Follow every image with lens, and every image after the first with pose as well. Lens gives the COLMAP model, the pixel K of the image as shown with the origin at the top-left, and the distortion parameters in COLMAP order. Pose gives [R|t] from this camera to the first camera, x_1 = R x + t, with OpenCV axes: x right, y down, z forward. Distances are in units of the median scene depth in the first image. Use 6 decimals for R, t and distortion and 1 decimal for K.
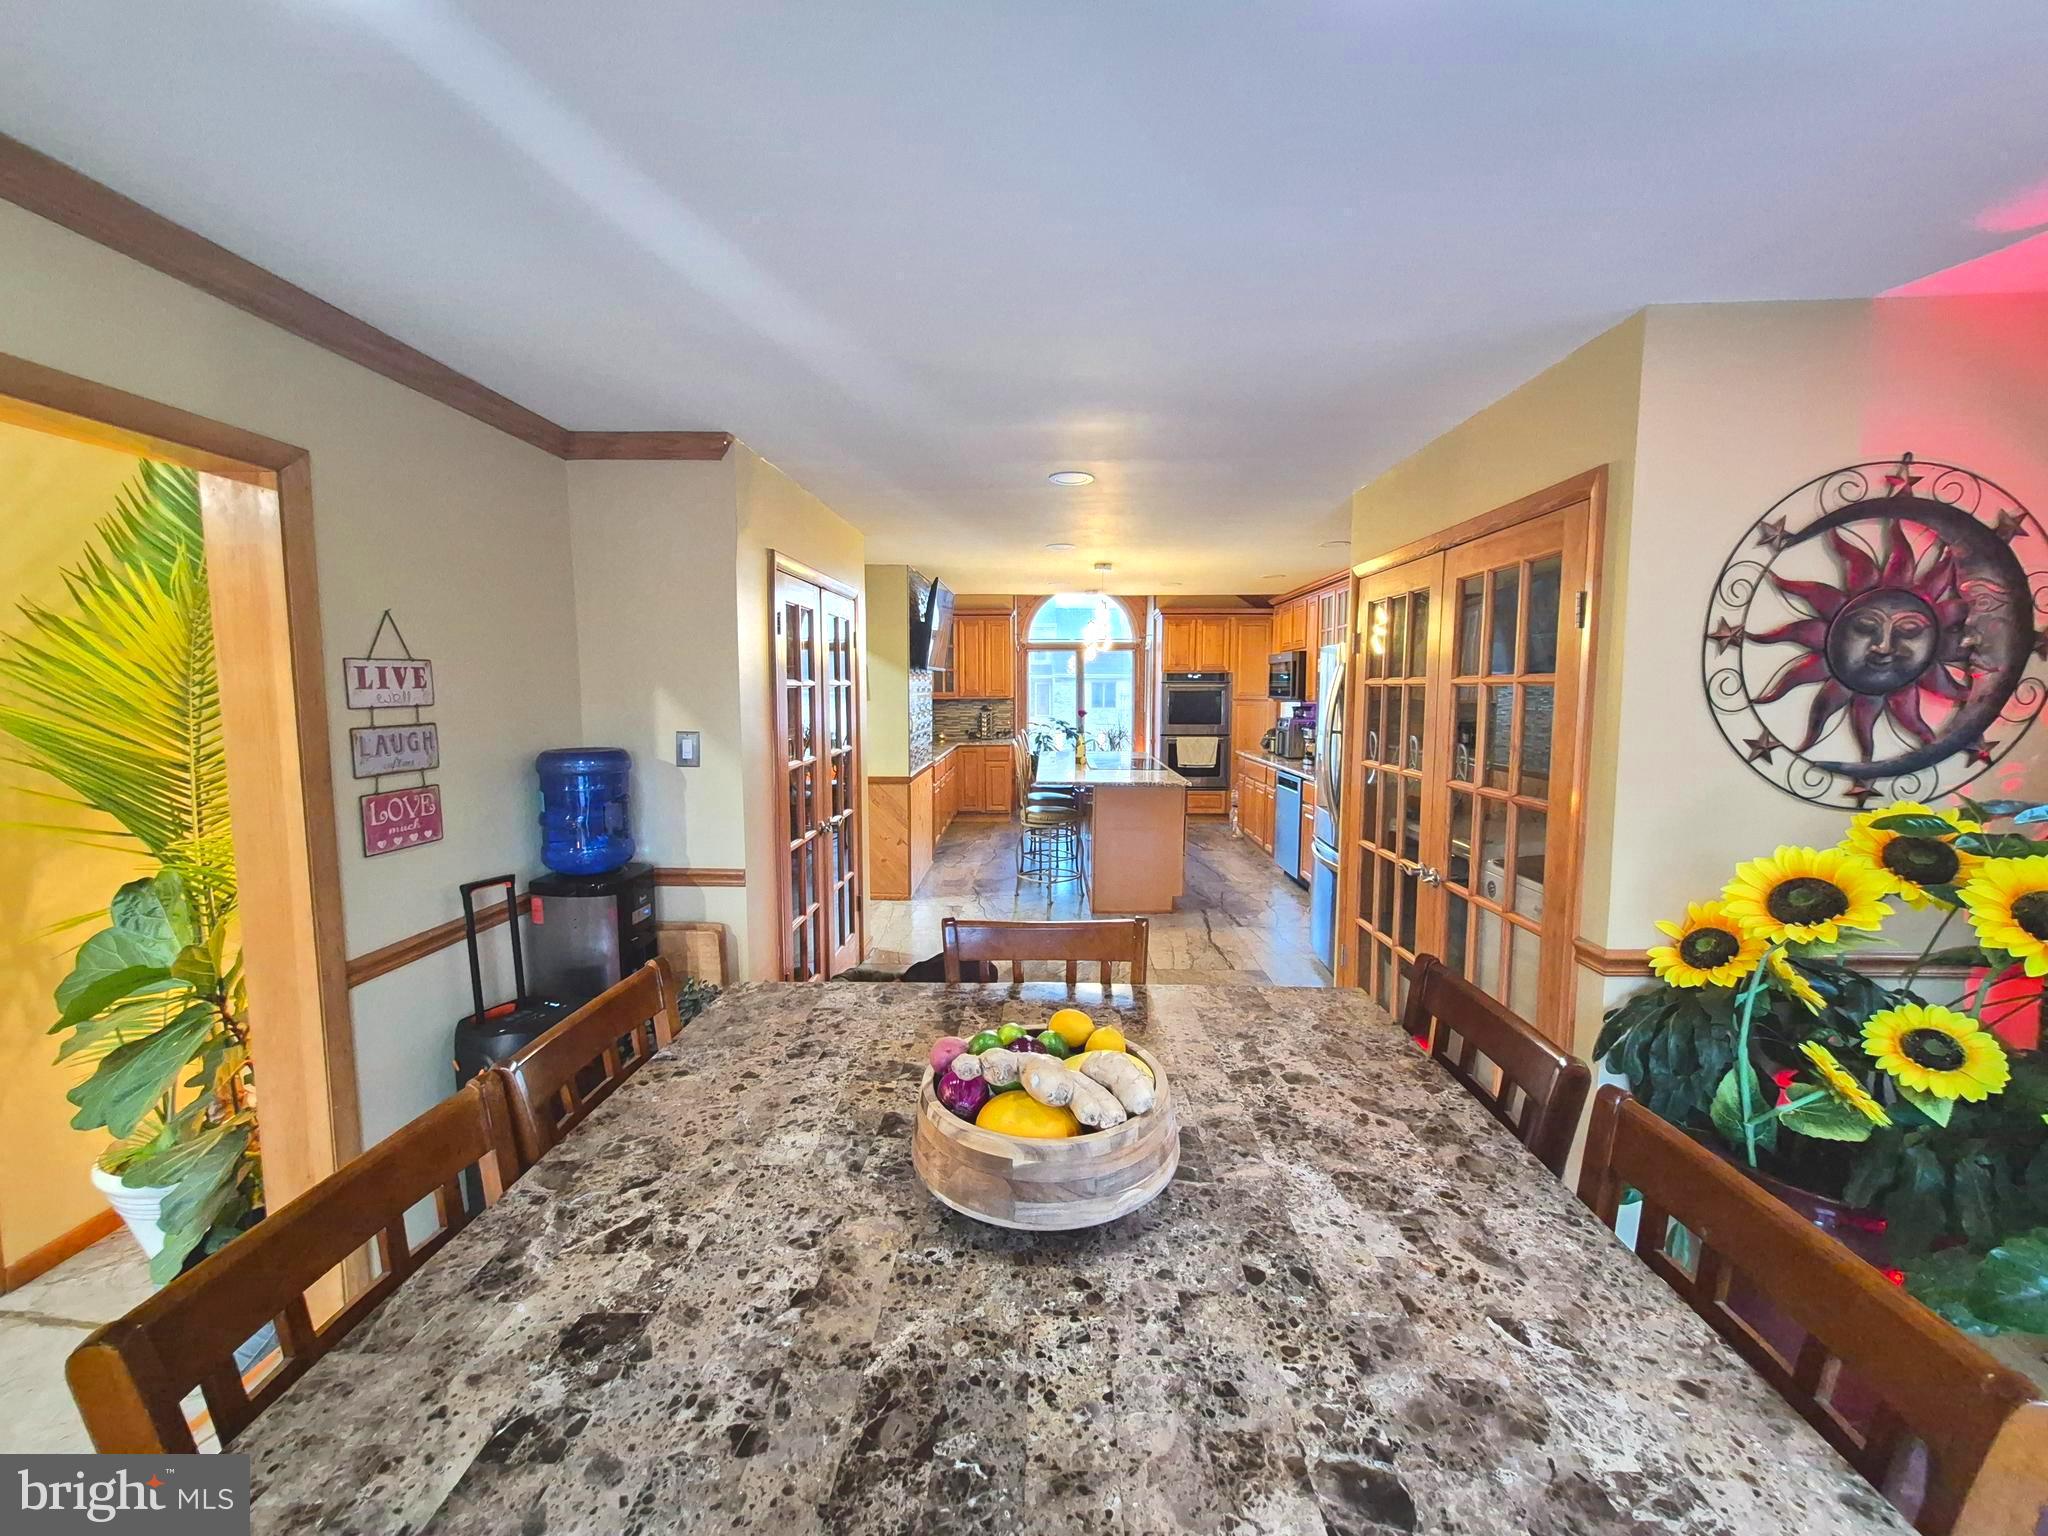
lens RADIAL K [[804.2, 0, 1026.0], [0, 804.2, 759.2], [0, 0, 1]] dist [0.003220, -0.000725]
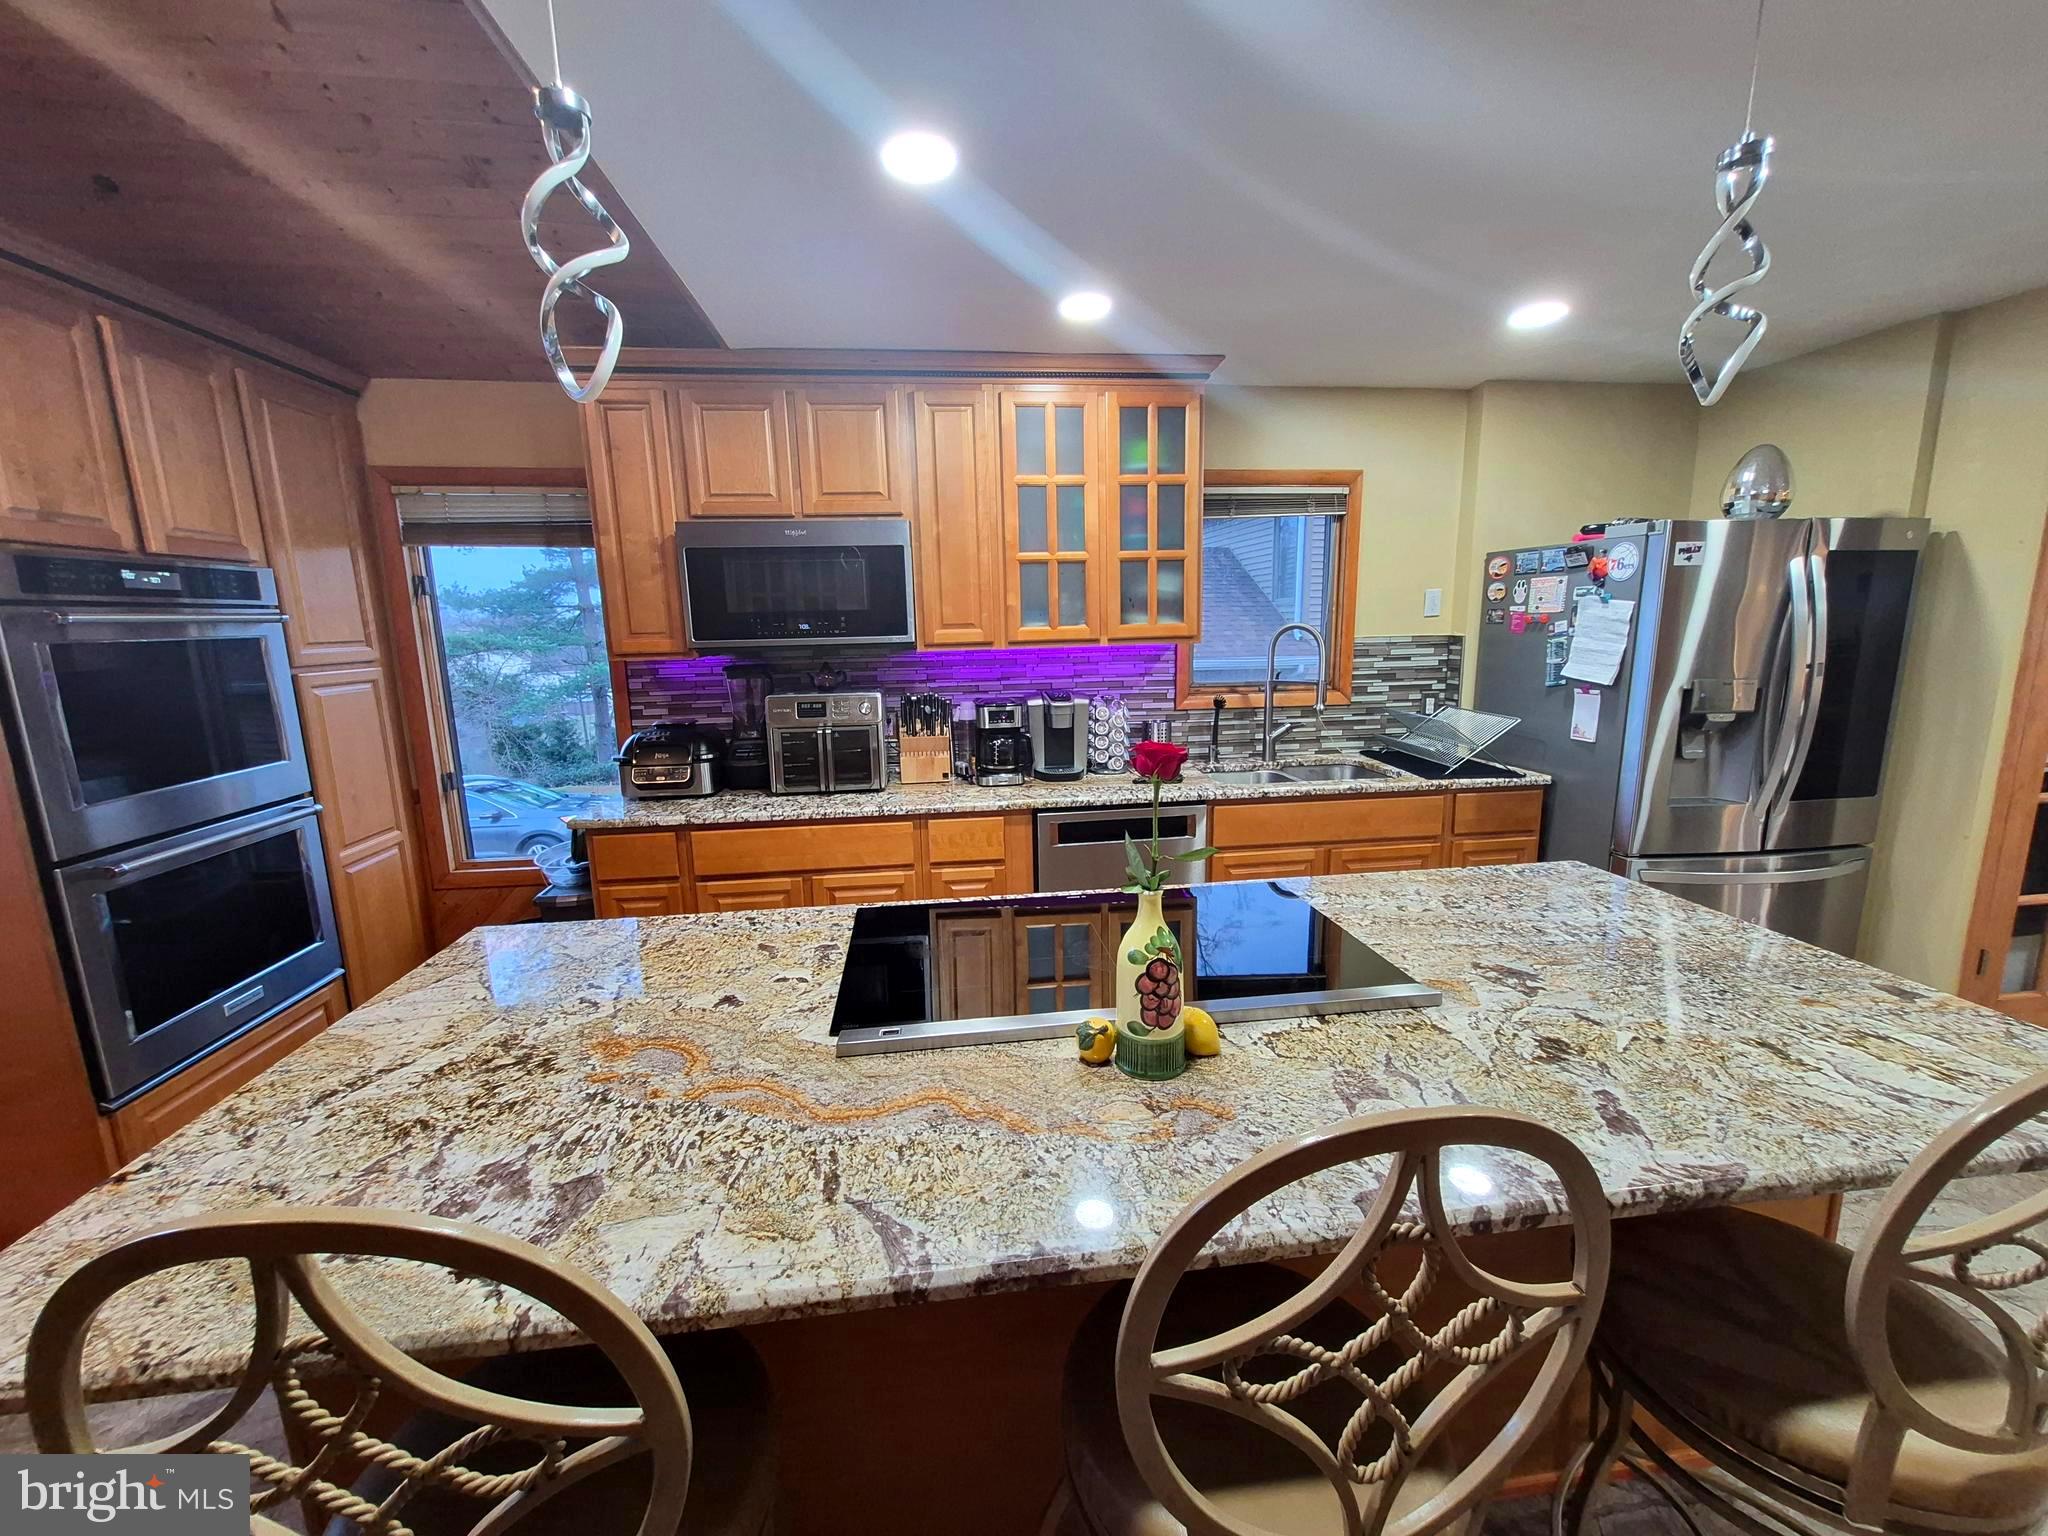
lens RADIAL K [[804.2, 0, 1026.0], [0, 804.2, 759.2], [0, 0, 1]] dist [0.003220, -0.000725]
pose [[-0.150025, -0.164618, 0.974881, -0.303582], [0.109423, 0.977219, 0.181852, -0.318503], [-0.982608, 0.133956, -0.128594, 3.751625]]
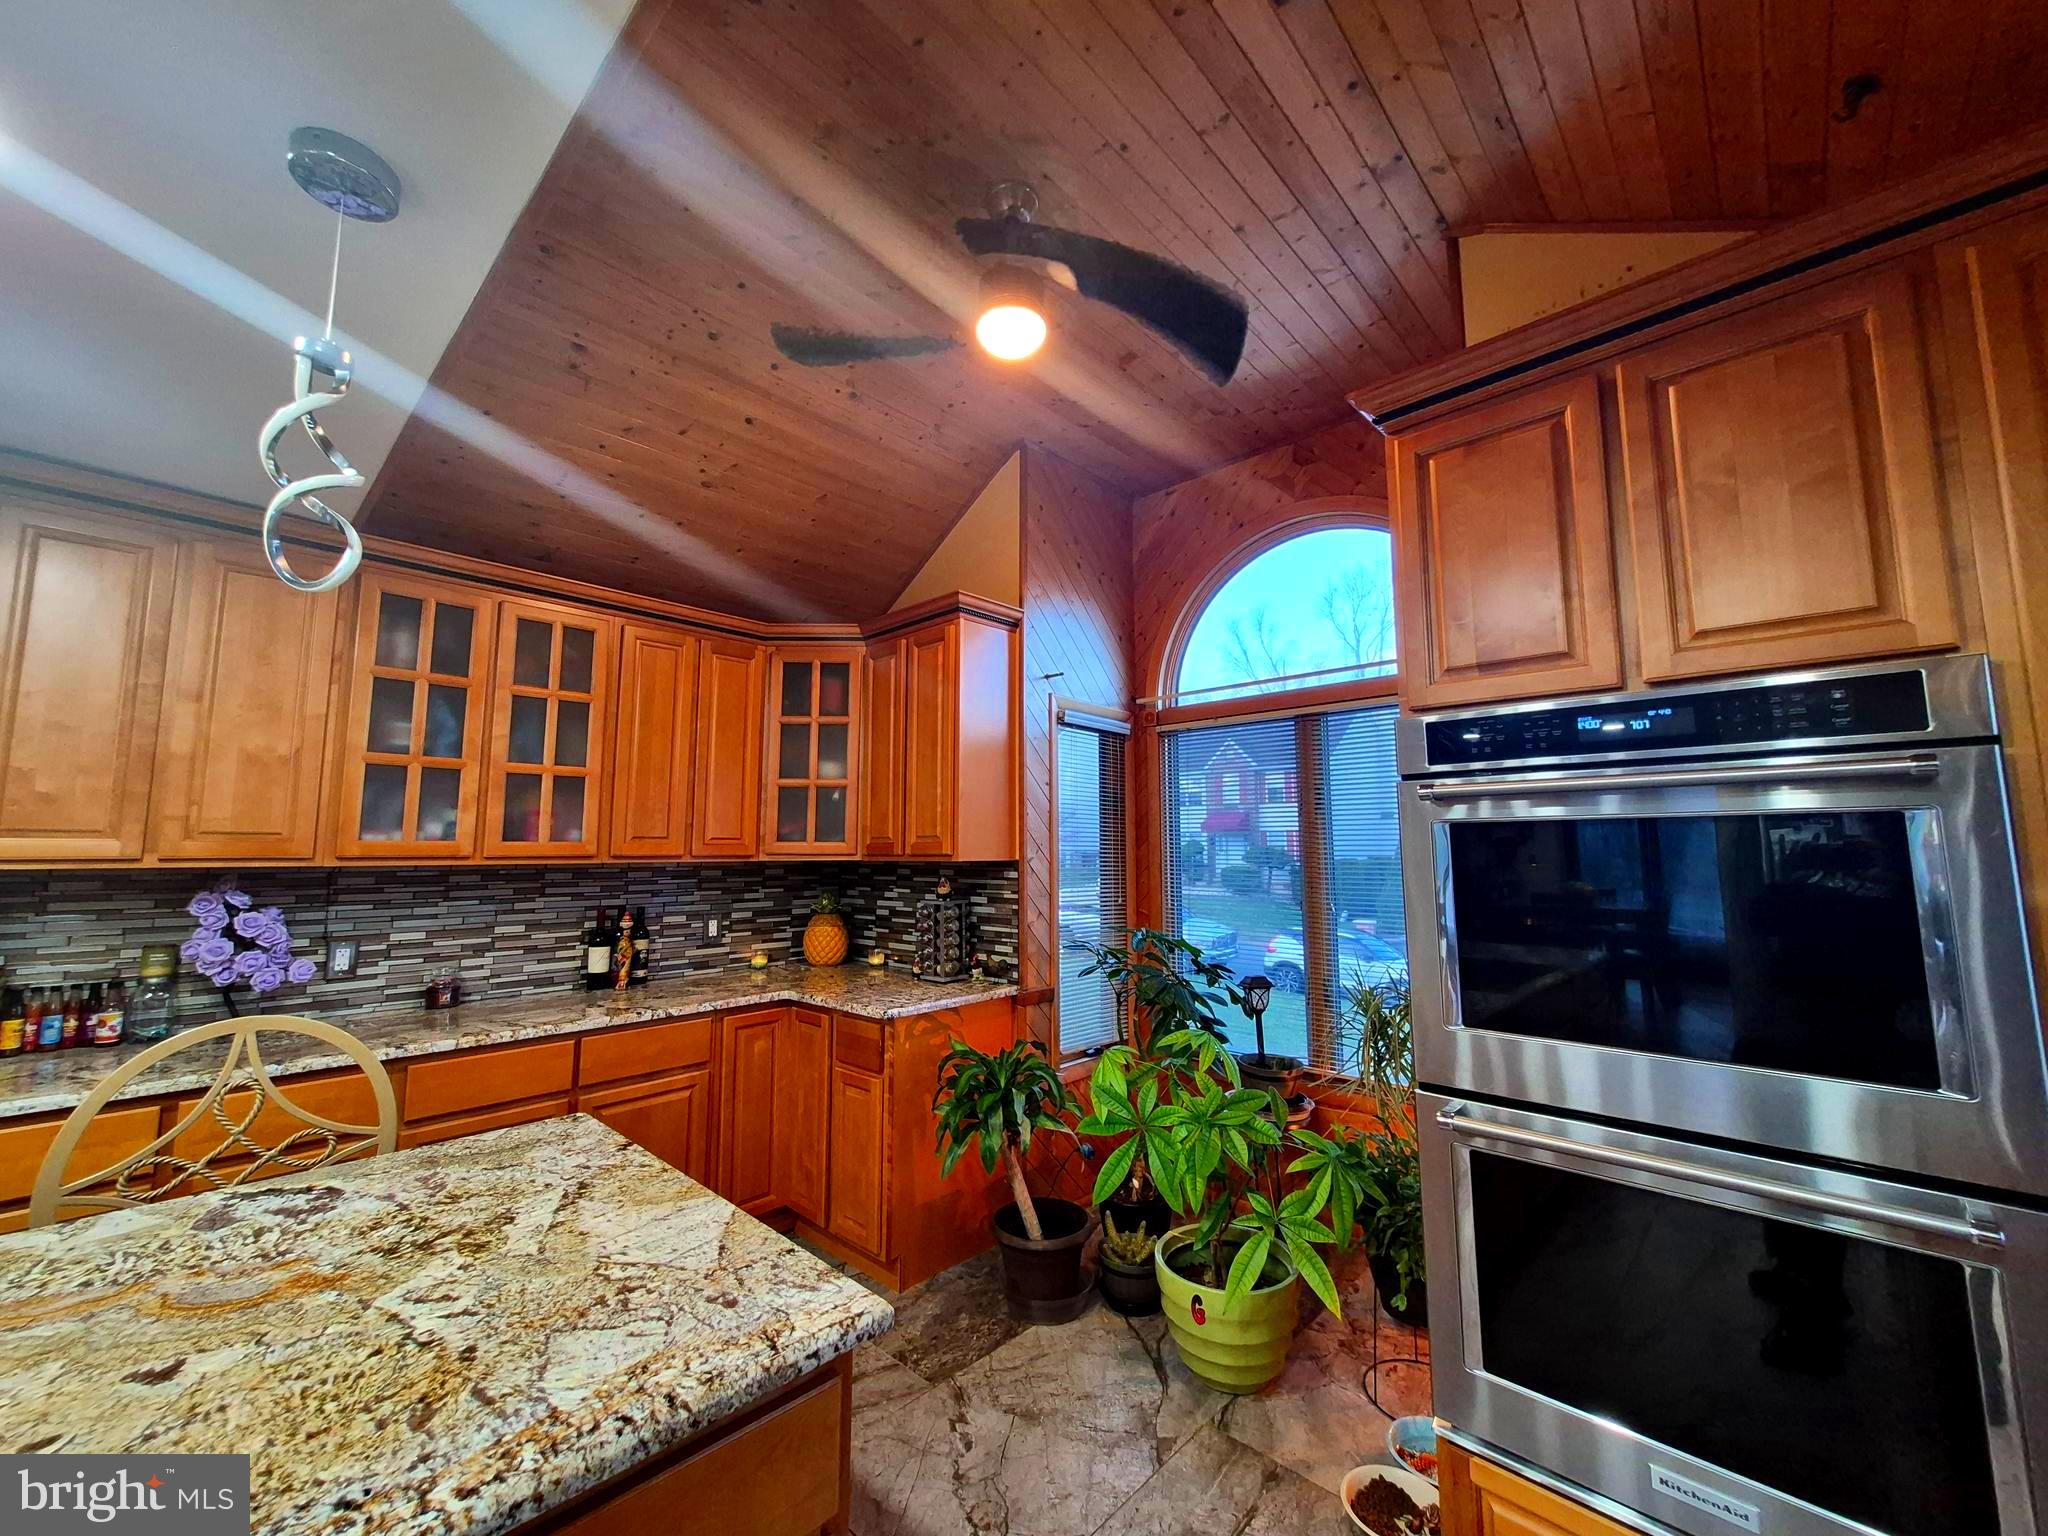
lens RADIAL K [[801.3, 0, 1030.3], [0, 801.3, 763.2], [0, 0, 1]] dist [0.003796, -0.002347]
pose [[0.747200, -0.072105, -0.660676, 1.064454], [-0.061105, 0.982433, -0.176328, -0.296582], [0.661784, 0.172122, 0.729668, 3.882874]]
